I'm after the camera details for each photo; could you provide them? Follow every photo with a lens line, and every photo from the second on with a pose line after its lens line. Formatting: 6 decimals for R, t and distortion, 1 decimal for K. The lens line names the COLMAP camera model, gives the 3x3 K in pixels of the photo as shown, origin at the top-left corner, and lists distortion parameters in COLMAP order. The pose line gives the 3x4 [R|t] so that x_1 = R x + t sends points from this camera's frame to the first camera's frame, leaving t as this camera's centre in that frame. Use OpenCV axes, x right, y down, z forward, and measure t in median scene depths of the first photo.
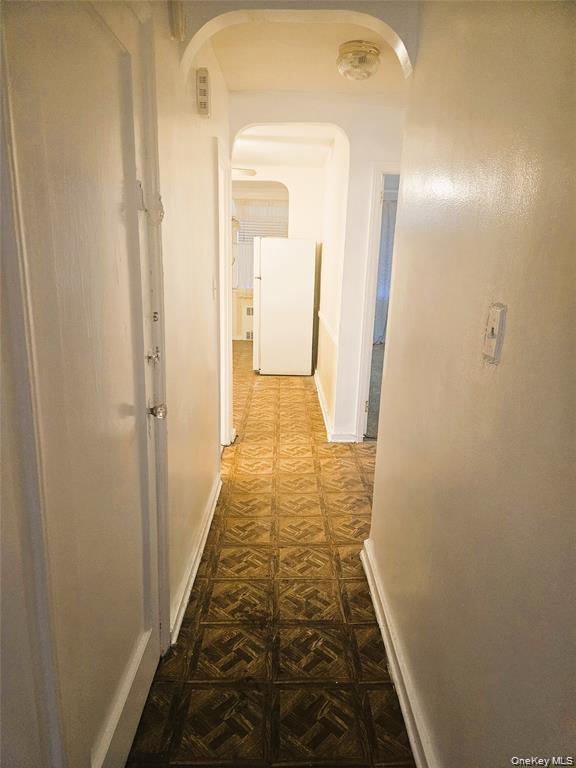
lens RADIAL K [[510.4, 0, 287.0], [0, 510.4, 383.4], [0, 0, 1]] dist [0.020339, -0.021508]
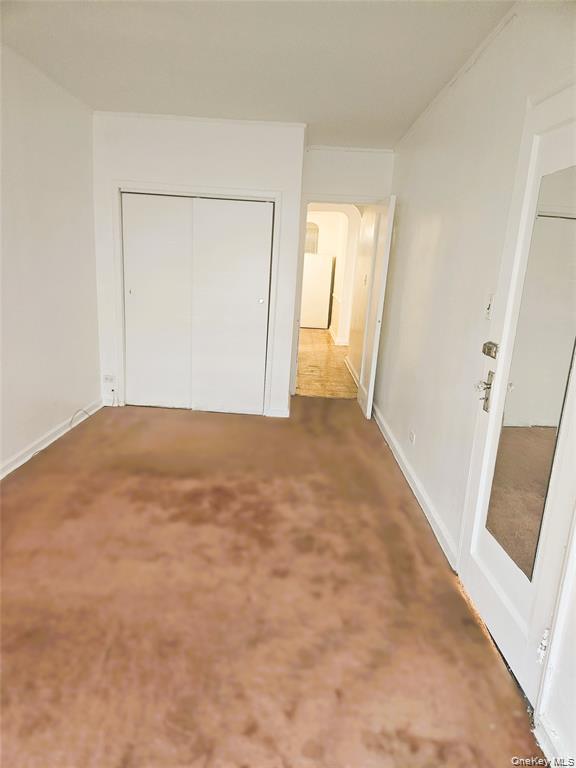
lens RADIAL K [[510.4, 0, 288.4], [0, 510.4, 384.2], [0, 0, 1]] dist [0.020339, -0.021508]
pose [[0.999125, 0.037077, -0.019356, -0.055062], [-0.037378, 0.999182, -0.015441, 0.238705], [0.018768, 0.016151, 0.999693, -0.912870]]
